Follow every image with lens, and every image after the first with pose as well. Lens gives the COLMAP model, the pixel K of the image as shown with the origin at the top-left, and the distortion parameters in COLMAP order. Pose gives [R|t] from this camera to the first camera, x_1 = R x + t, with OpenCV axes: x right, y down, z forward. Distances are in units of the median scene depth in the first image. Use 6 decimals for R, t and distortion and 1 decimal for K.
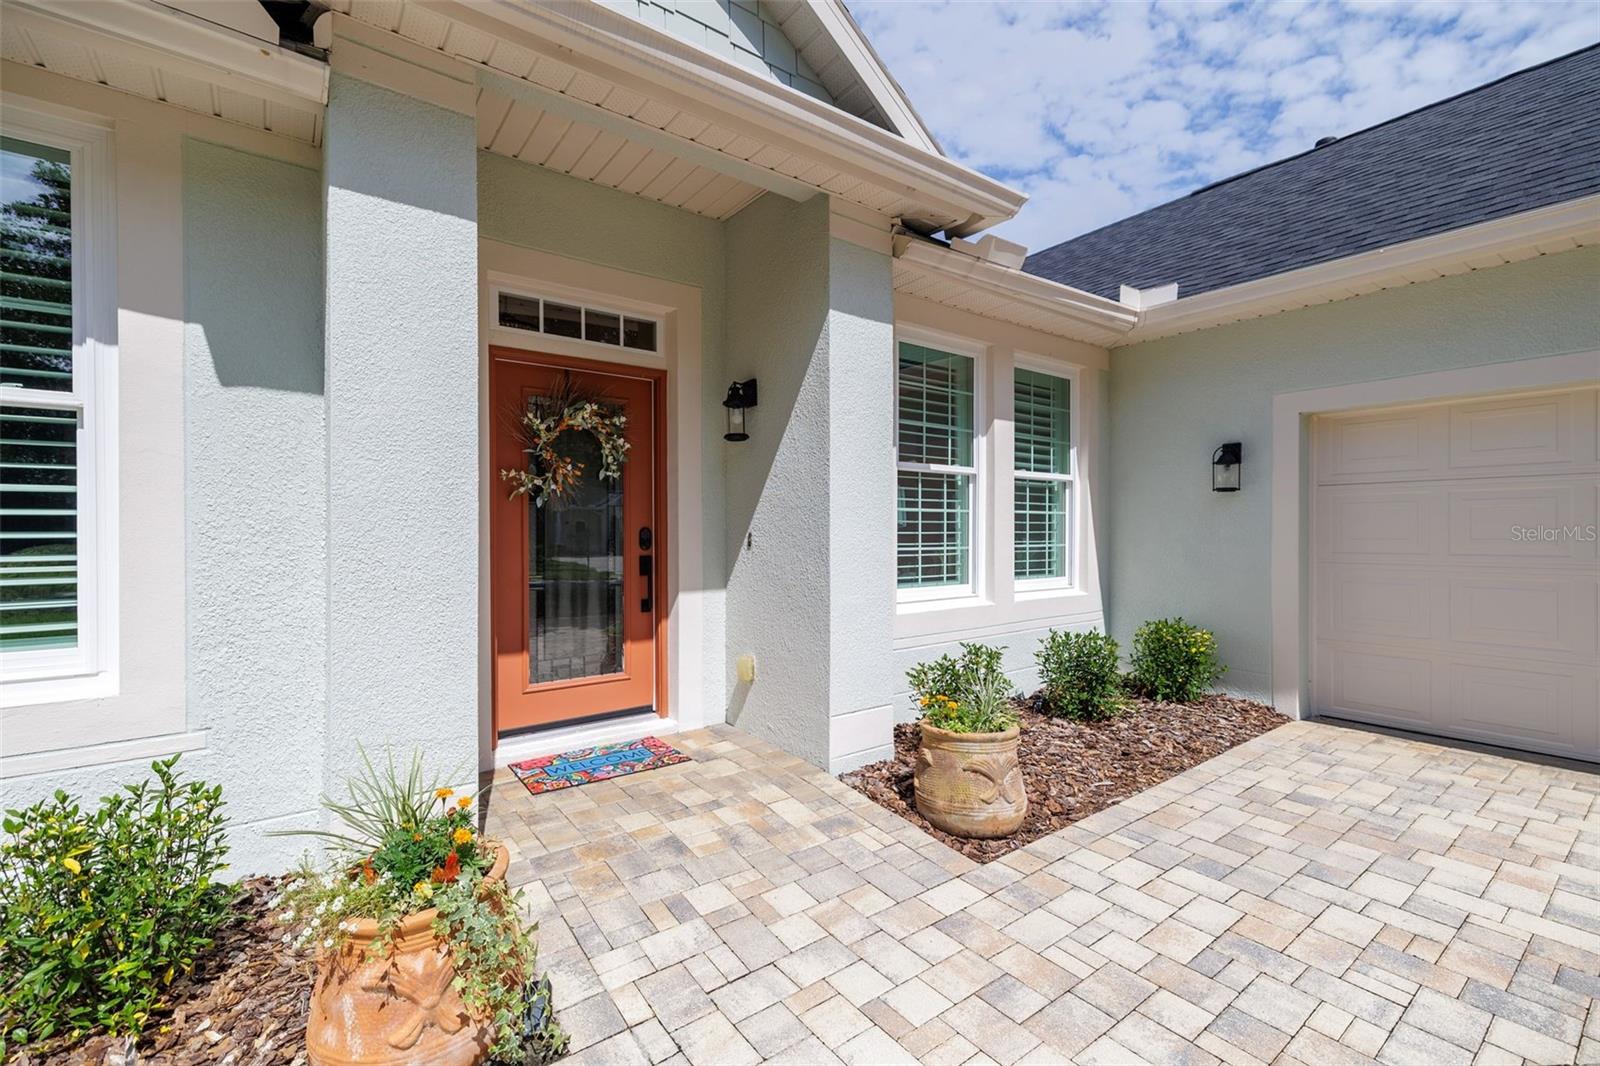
lens RADIAL K [[694.6, 0, 805.6], [0, 694.6, 536.9], [0, 0, 1]] dist [0.002847, 0.000484]
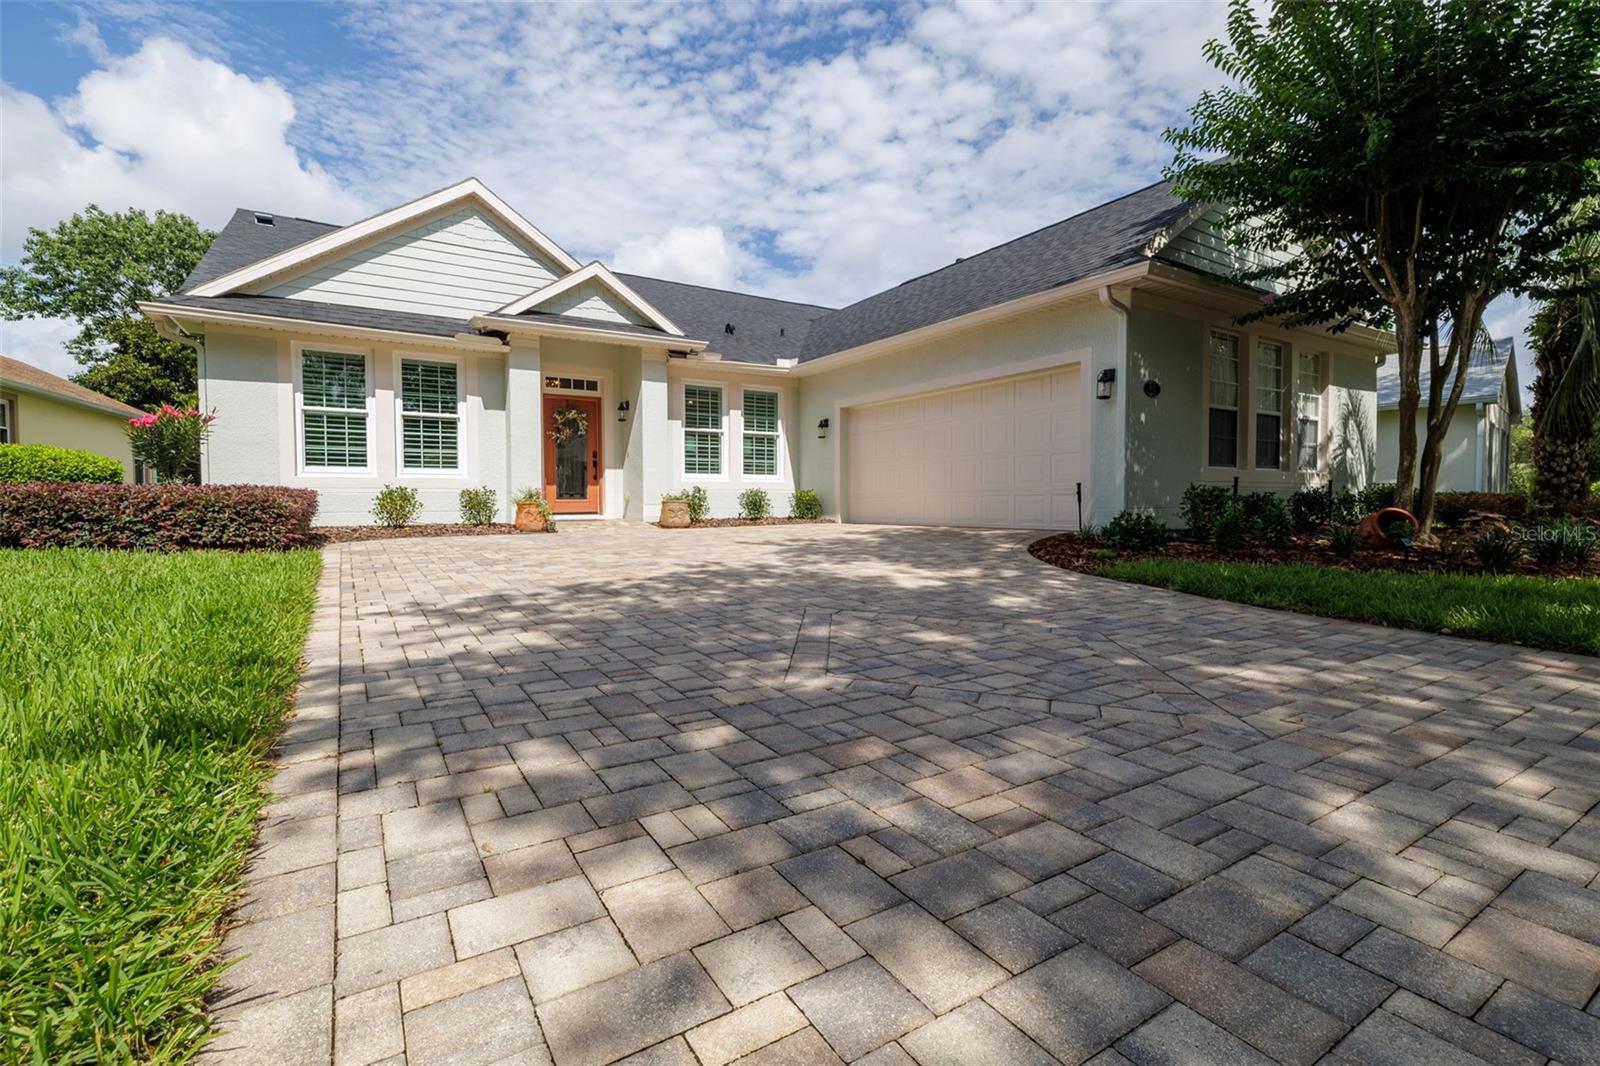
lens RADIAL K [[694.6, 0, 792.2], [0, 694.6, 520.2], [0, 0, 1]] dist [0.002847, 0.000484]
pose [[0.997057, -0.003385, -0.076584, 0.799305], [0.004591, 0.999868, 0.015571, 0.229144], [0.076522, -0.015876, 0.996942, -1.809198]]
